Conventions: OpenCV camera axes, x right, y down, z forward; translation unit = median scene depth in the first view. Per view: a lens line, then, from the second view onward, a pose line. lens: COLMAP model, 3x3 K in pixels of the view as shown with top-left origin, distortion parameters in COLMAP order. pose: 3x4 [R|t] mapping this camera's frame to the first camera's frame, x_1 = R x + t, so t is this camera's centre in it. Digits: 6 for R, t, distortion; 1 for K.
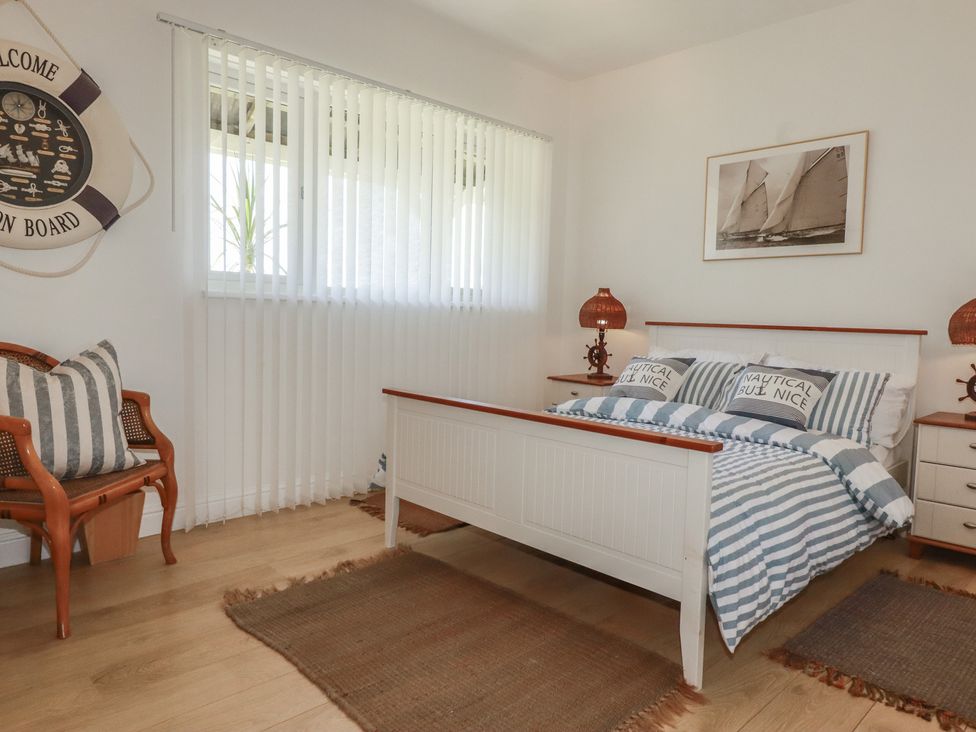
lens RADIAL K [[704.8, 0, 469.7], [0, 704.8, 366.5], [0, 0, 1]] dist [-0.001187, 0.000076]
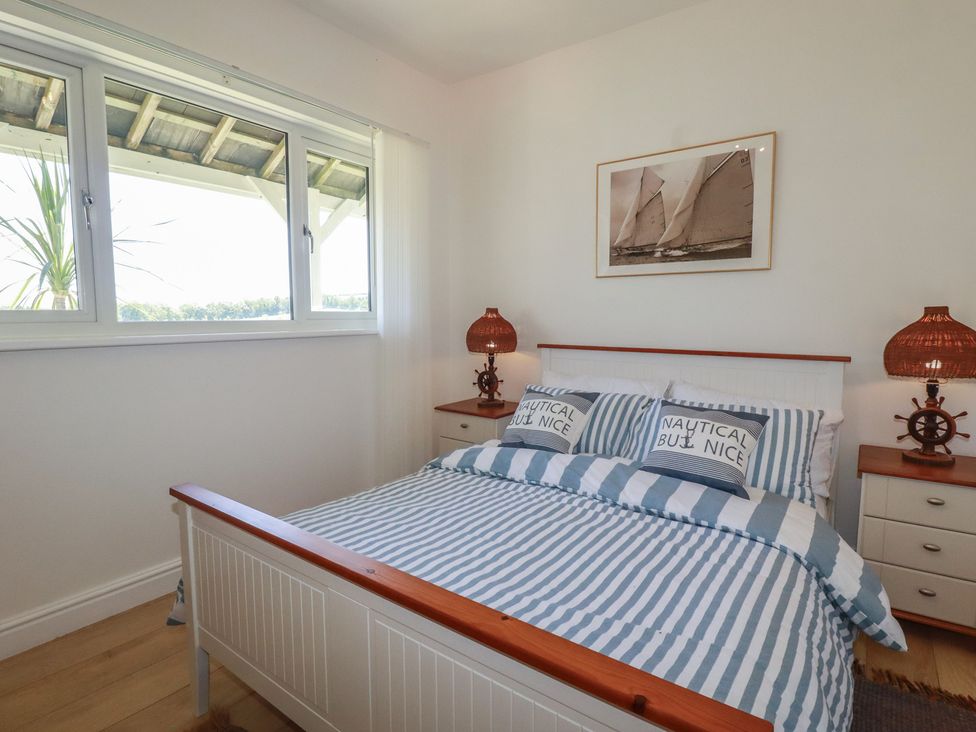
lens RADIAL K [[541.9, 0, 483.0], [0, 541.9, 362.0], [0, 0, 1]] dist [-0.002992, -0.001460]
pose [[0.984693, -0.041777, 0.169218, 0.061234], [0.038079, 0.998961, 0.025039, -0.063967], [-0.170088, -0.018212, 0.985261, 0.329227]]
